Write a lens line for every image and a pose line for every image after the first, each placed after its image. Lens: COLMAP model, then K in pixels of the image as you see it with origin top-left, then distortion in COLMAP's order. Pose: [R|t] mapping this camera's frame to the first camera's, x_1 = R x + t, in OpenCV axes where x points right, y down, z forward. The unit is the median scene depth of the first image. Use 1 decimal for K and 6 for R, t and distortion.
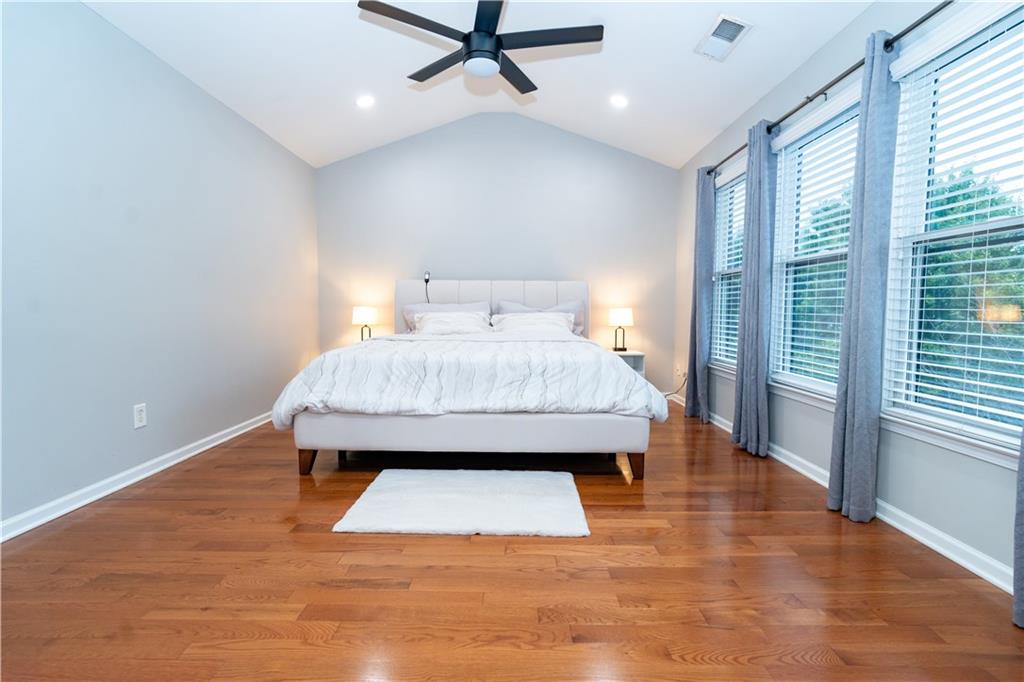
lens RADIAL K [[476.7, 0, 512.0], [0, 476.7, 341.0], [0, 0, 1]] dist [-0.021546, 0.010770]
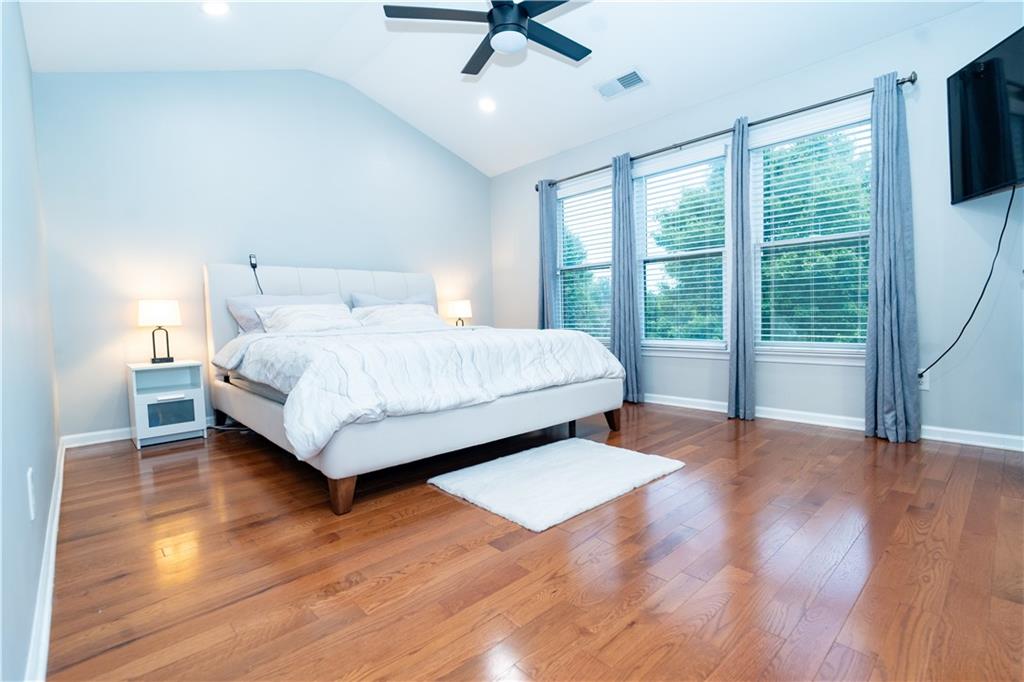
lens RADIAL K [[476.7, 0, 512.0], [0, 476.7, 341.0], [0, 0, 1]] dist [-0.021546, 0.010770]
pose [[0.728309, -0.060141, 0.682605, -0.733503], [0.074381, 0.997194, 0.008497, 0.033712], [-0.681200, 0.044584, 0.730738, 0.288728]]
